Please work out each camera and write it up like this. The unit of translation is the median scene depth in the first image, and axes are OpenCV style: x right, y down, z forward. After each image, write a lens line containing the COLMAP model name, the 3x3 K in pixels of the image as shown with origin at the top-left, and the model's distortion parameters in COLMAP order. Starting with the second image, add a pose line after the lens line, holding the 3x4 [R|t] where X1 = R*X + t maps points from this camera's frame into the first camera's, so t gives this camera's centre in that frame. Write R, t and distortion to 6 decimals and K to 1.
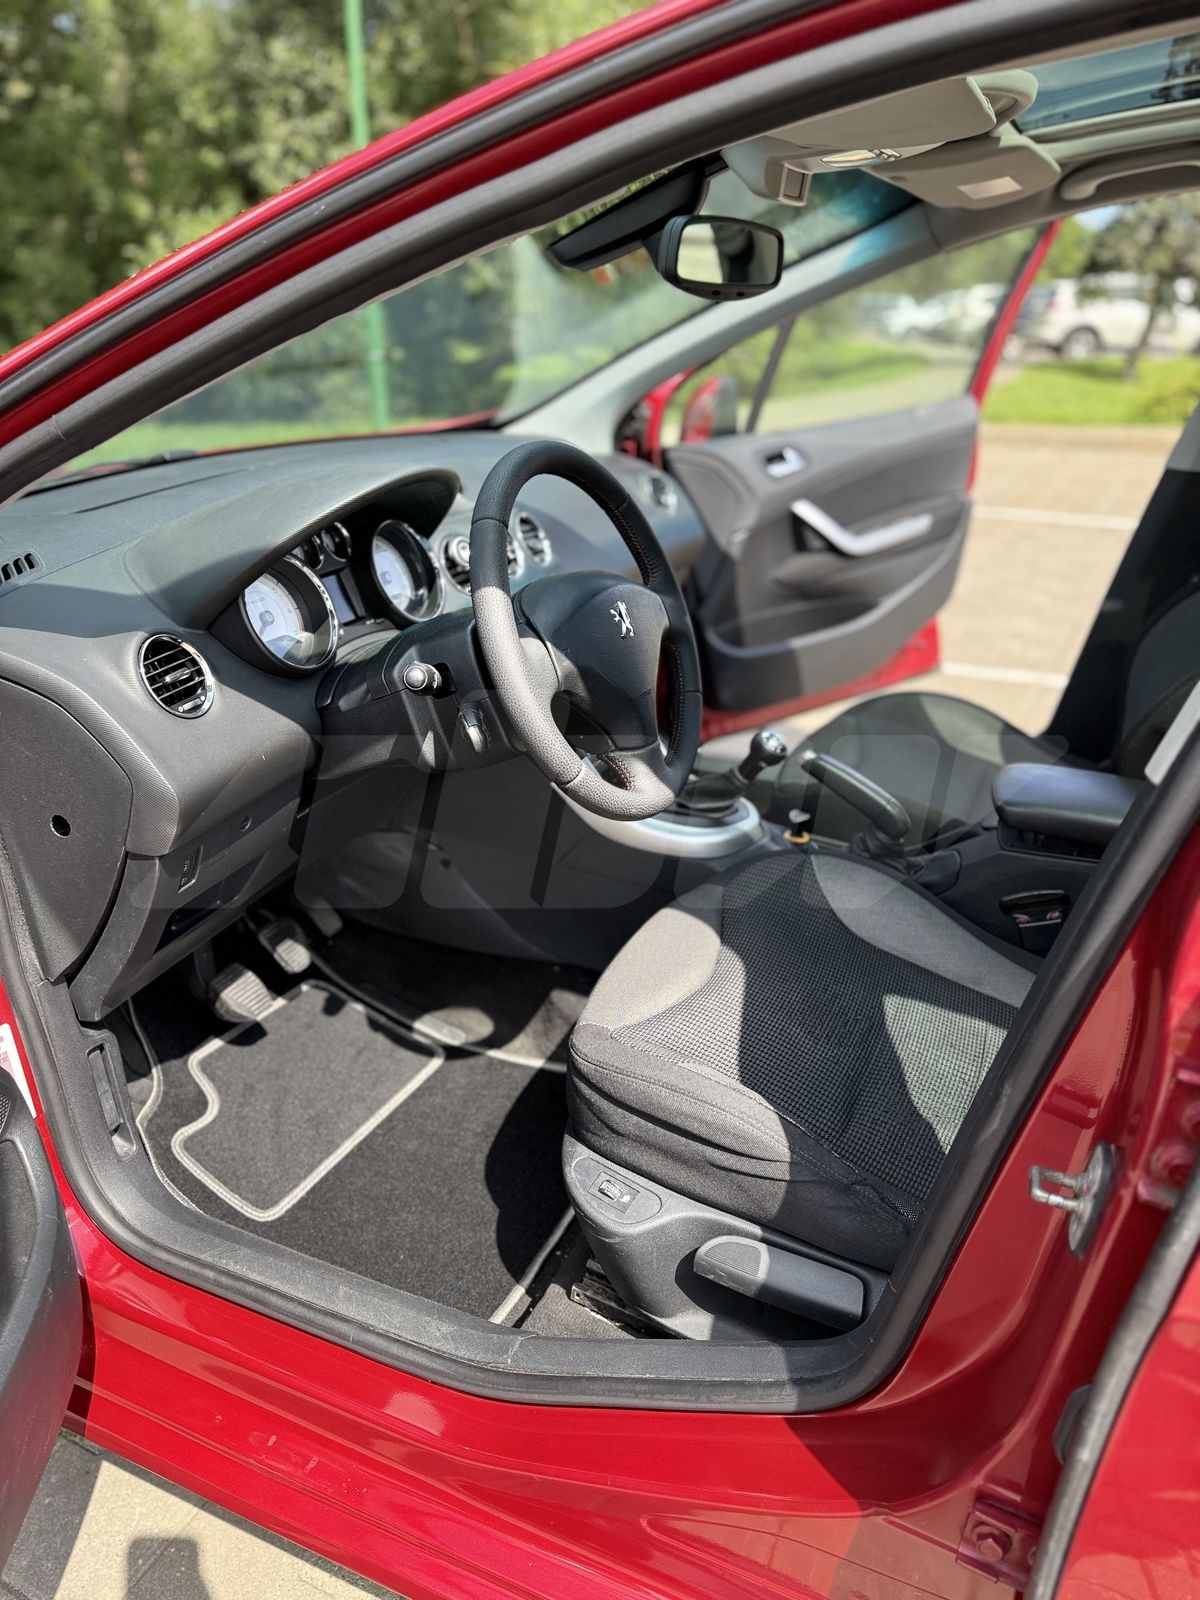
lens RADIAL K [[1129.6, 0, 596.5], [0, 1129.6, 803.6], [0, 0, 1]] dist [0.020163, -0.029185]
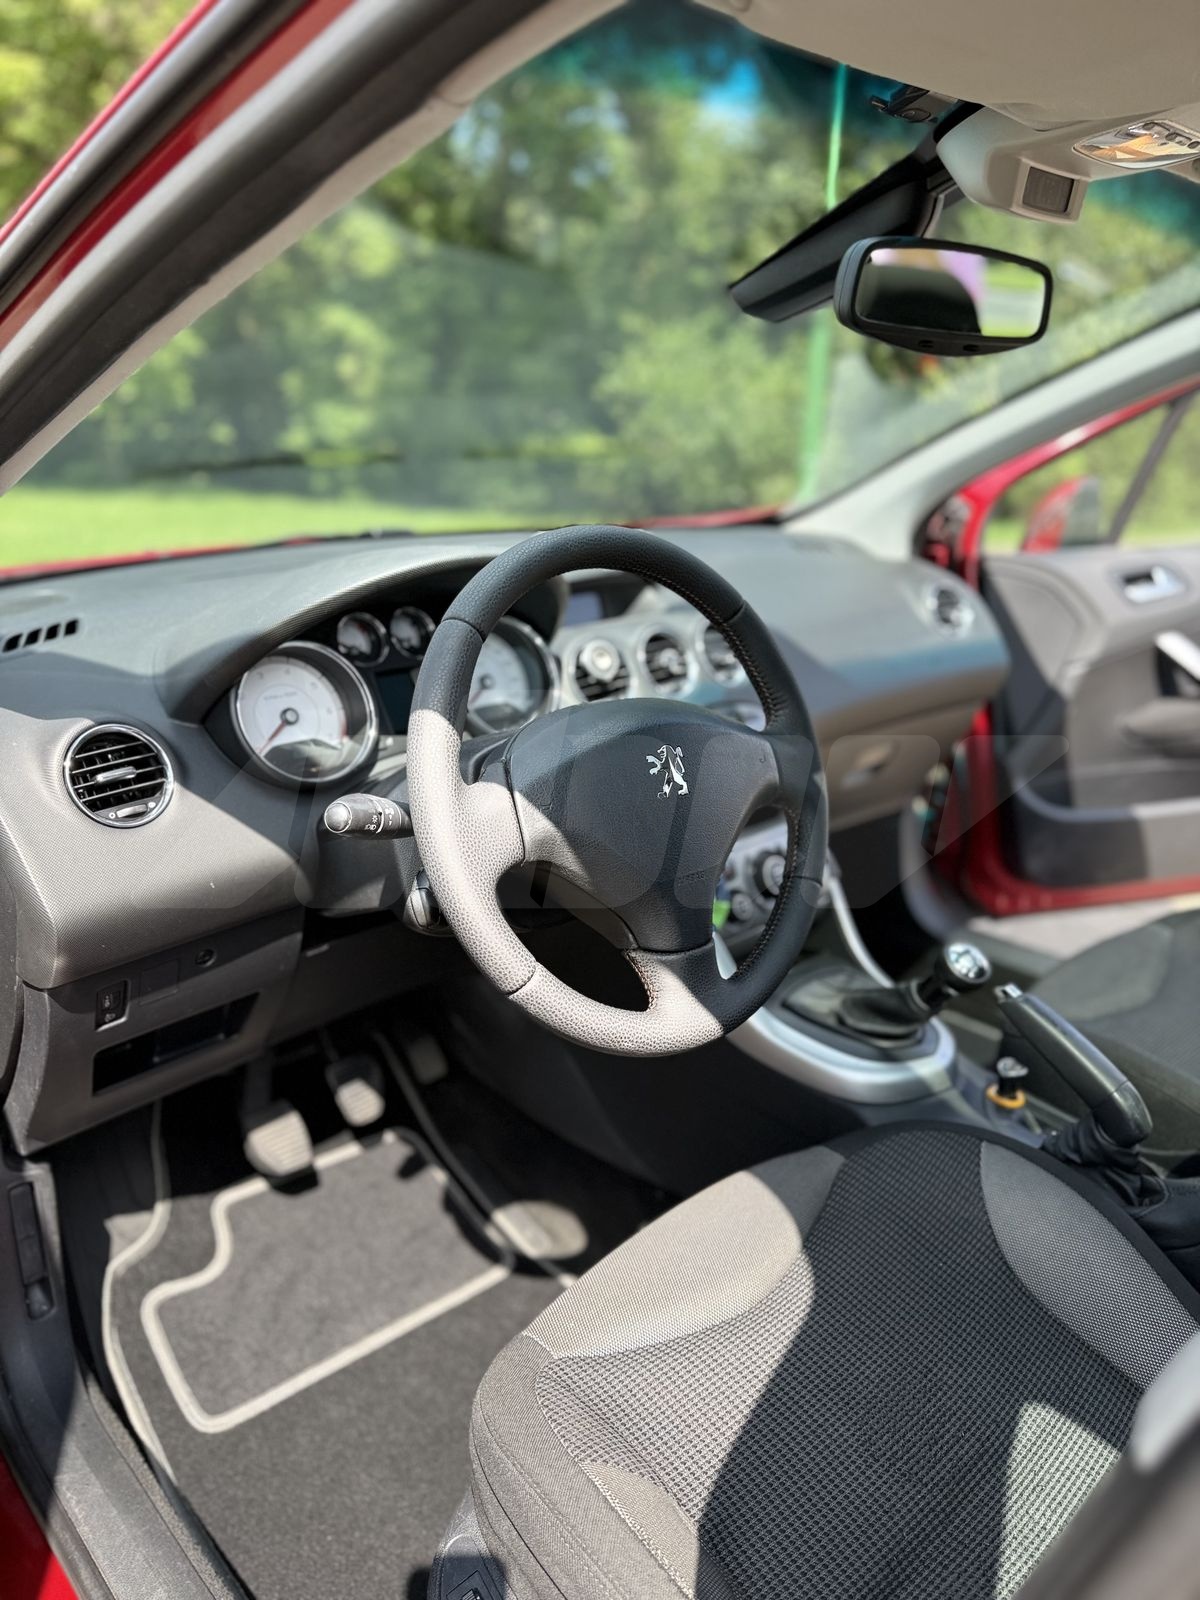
lens RADIAL K [[1129.6, 0, 599.8], [0, 1129.6, 790.2], [0, 0, 1]] dist [0.020163, -0.029185]
pose [[0.923312, 0.131522, -0.360829, 0.176599], [-0.165047, 0.984234, -0.063579, -0.073002], [0.346778, 0.118257, 0.930462, 0.236513]]
